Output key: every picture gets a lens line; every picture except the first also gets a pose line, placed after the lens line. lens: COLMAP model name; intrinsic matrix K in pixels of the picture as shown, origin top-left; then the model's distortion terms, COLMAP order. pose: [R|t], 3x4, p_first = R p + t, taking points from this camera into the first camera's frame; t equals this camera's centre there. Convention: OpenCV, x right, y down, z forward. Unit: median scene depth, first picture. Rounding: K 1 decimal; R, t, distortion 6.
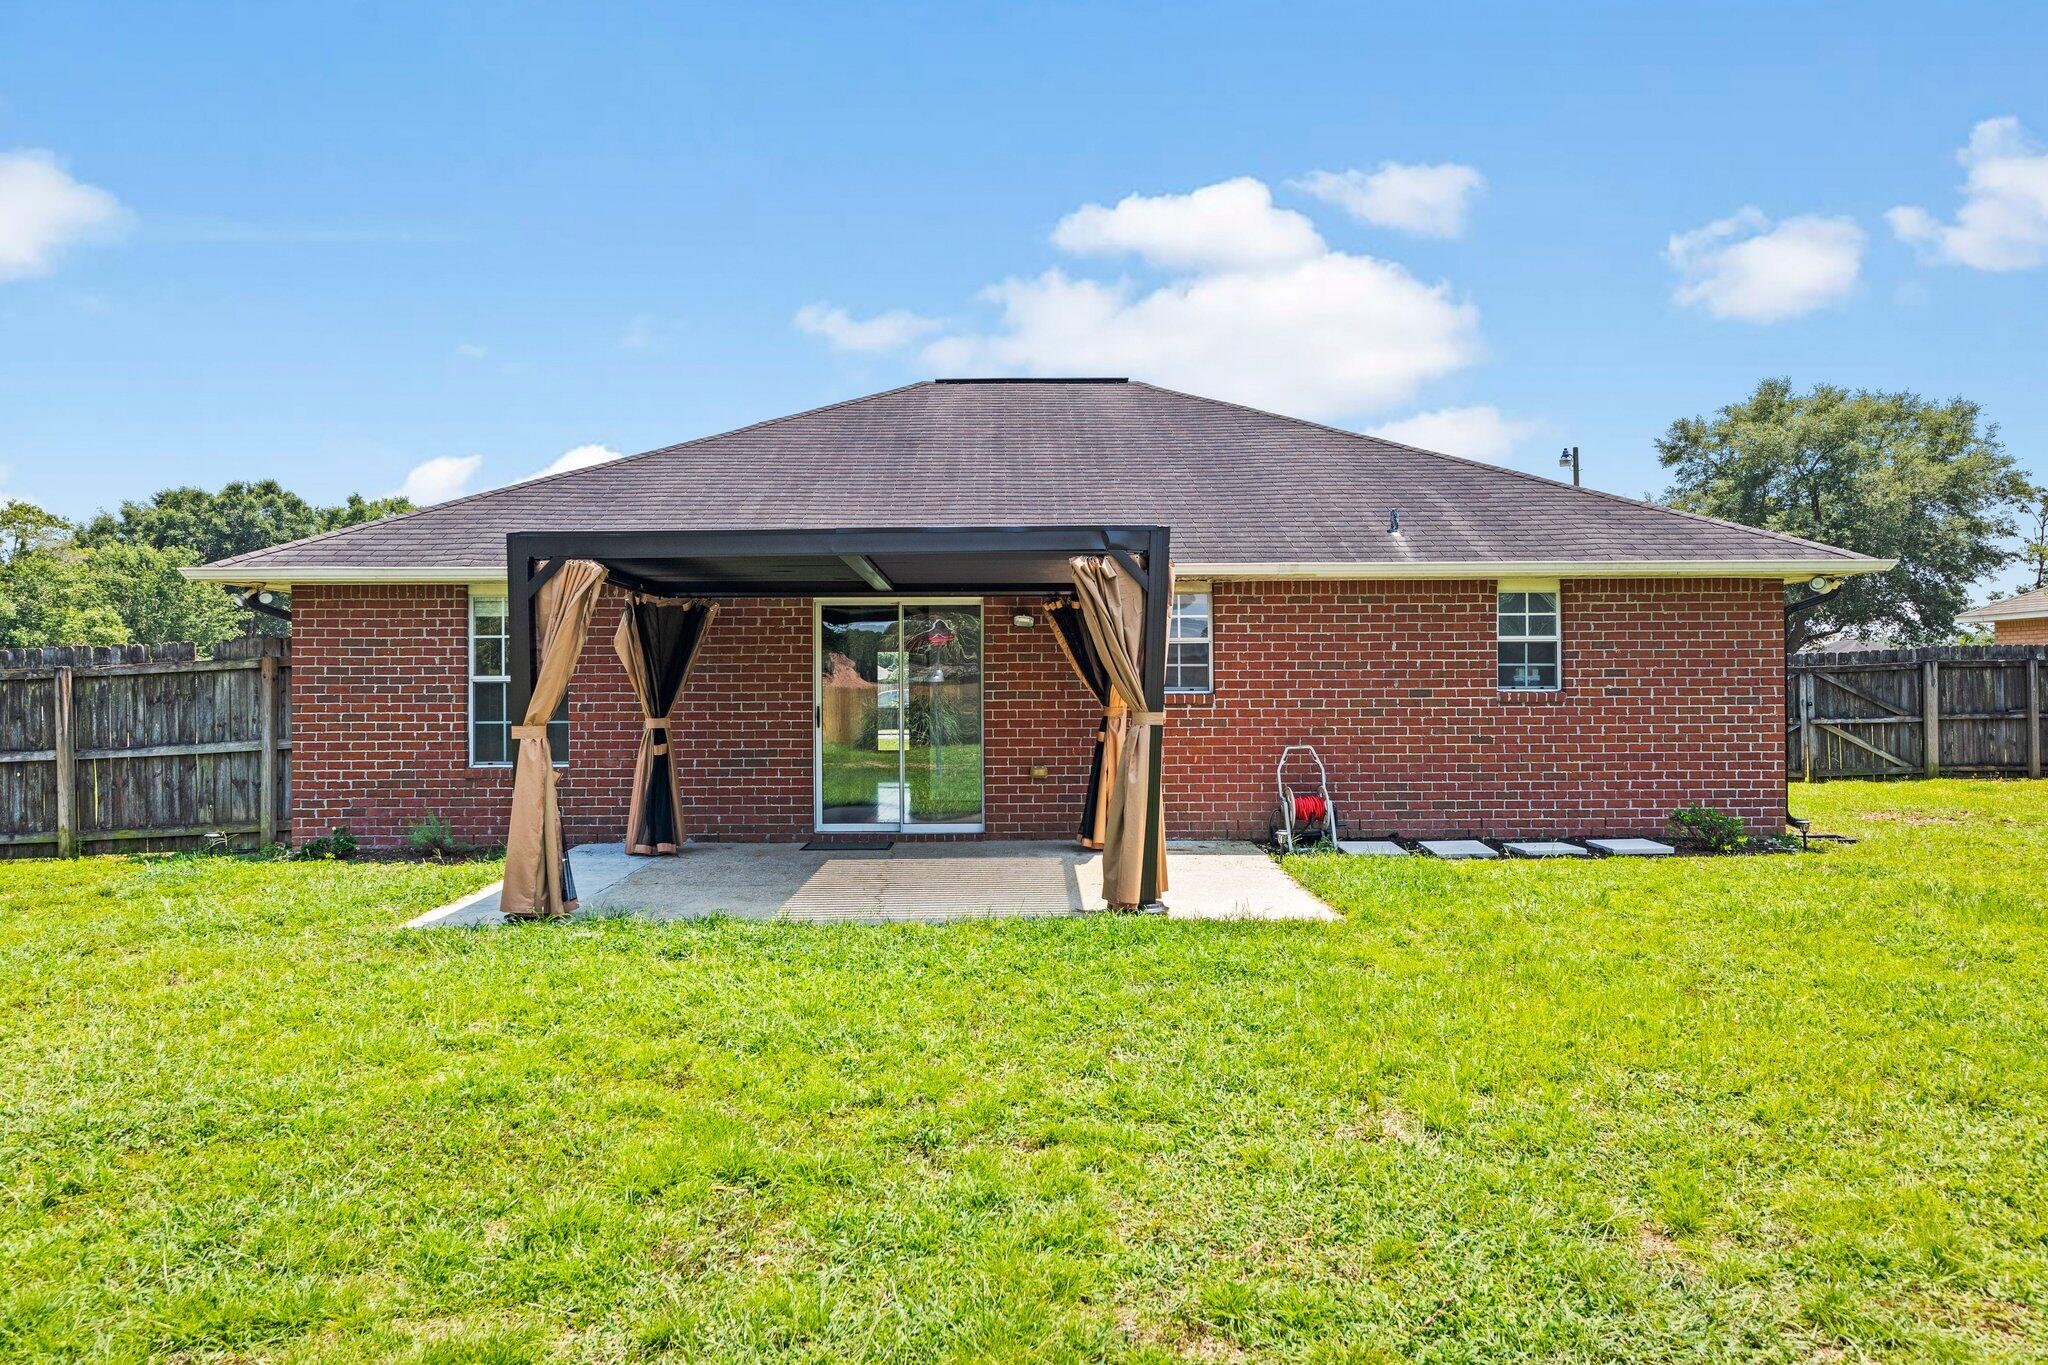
lens RADIAL K [[1319.6, 0, 1024.0], [0, 1319.6, 682.5], [0, 0, 1]] dist [0.018780, 0.000240]
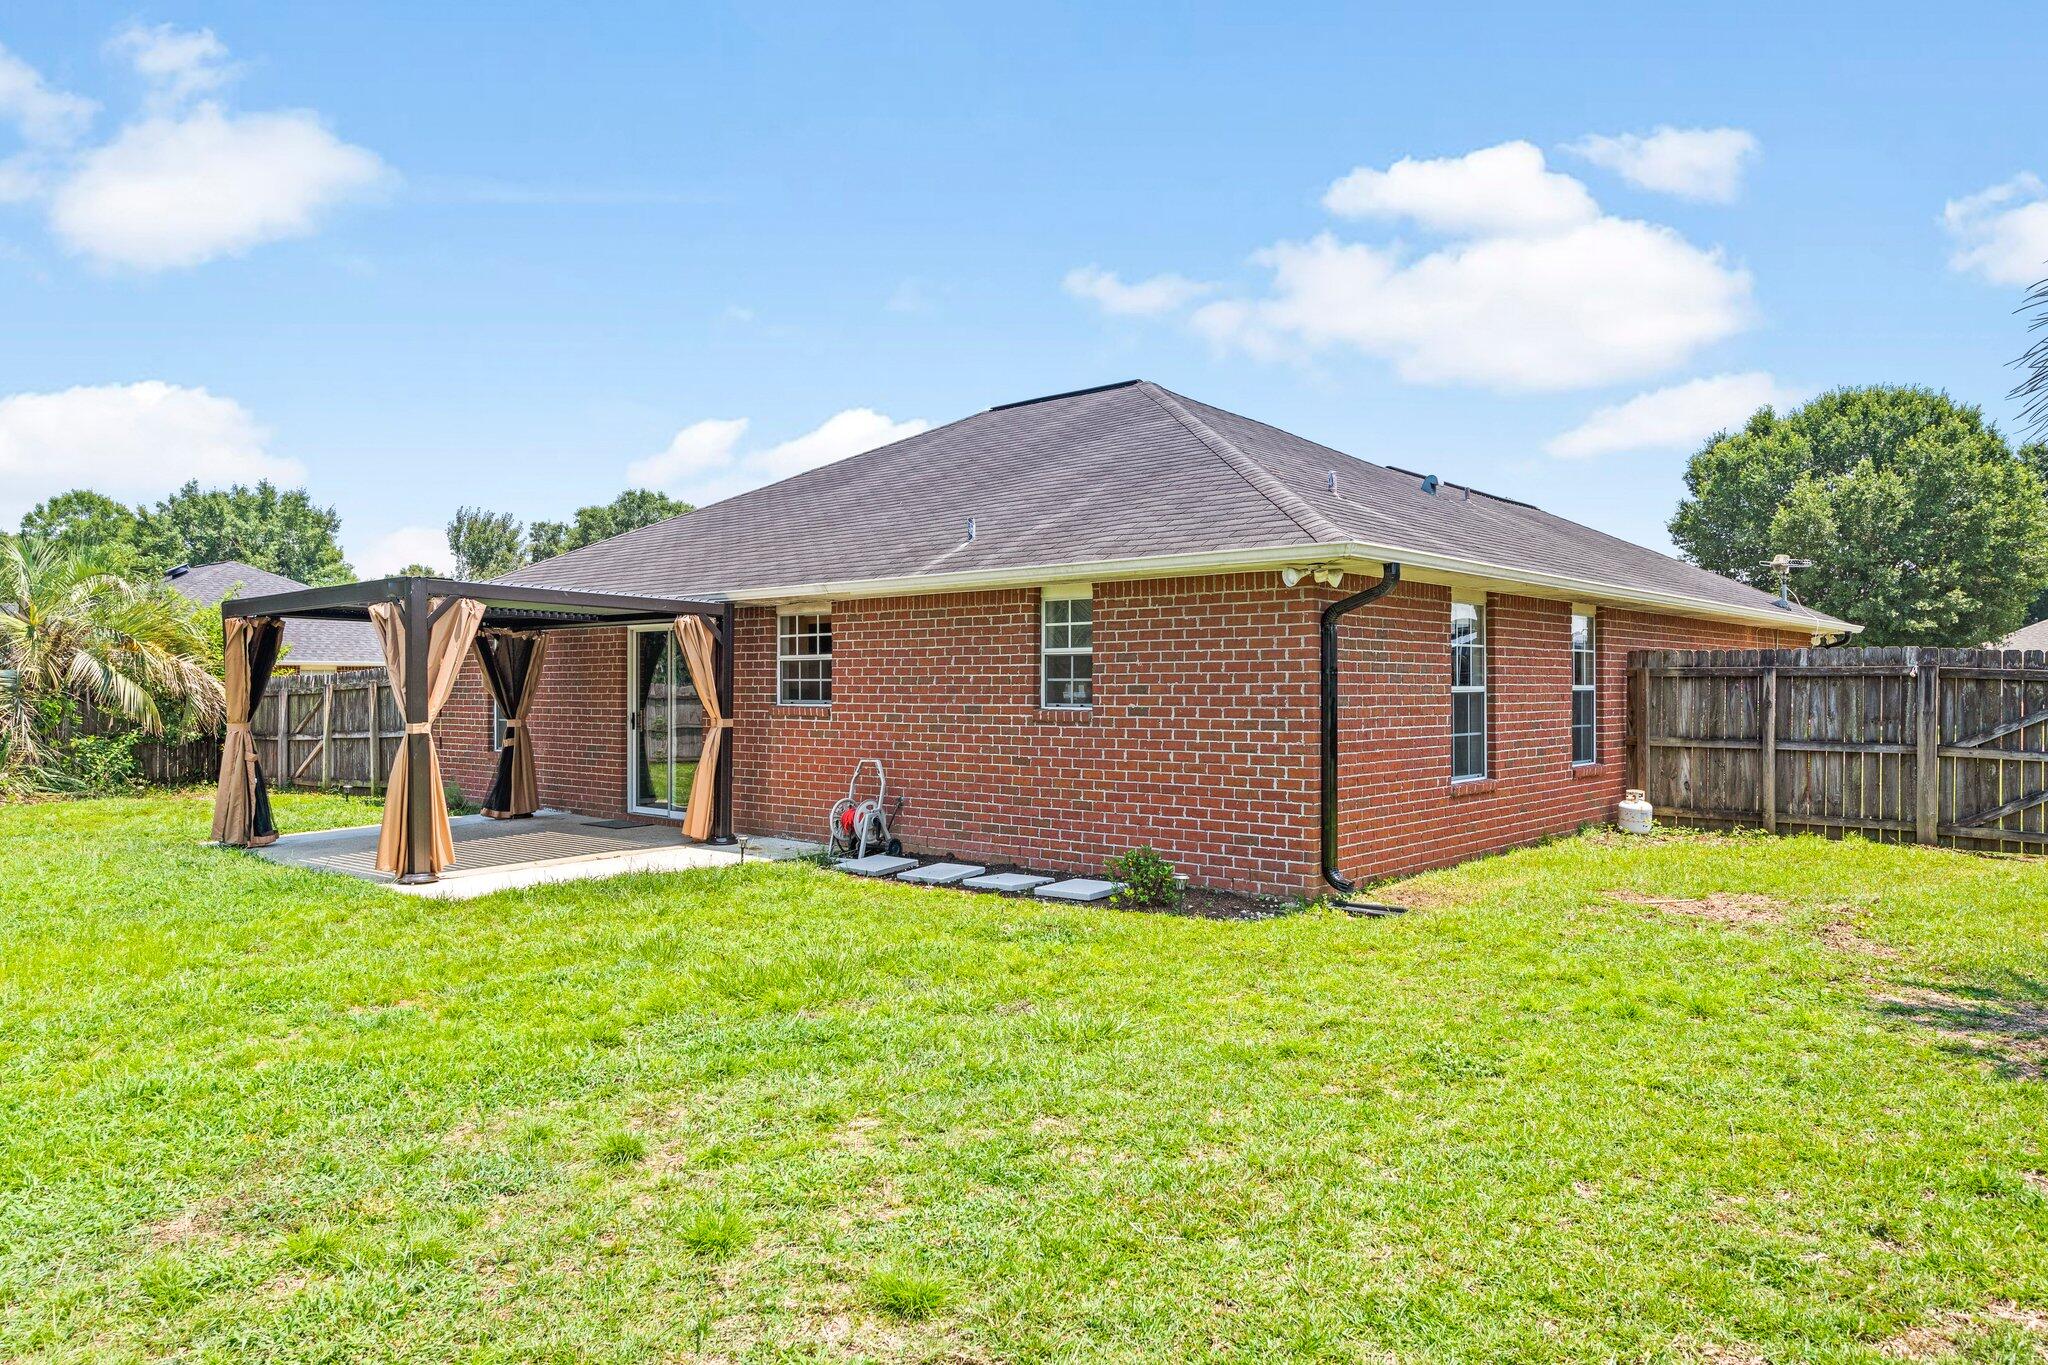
lens RADIAL K [[1319.6, 0, 1024.0], [0, 1319.6, 682.5], [0, 0, 1]] dist [0.018780, 0.000240]
pose [[0.747383, 0.002227, -0.664390, 0.960442], [0.000867, 0.999990, 0.004328, -0.015657], [0.664393, -0.003811, 0.747373, 0.309224]]
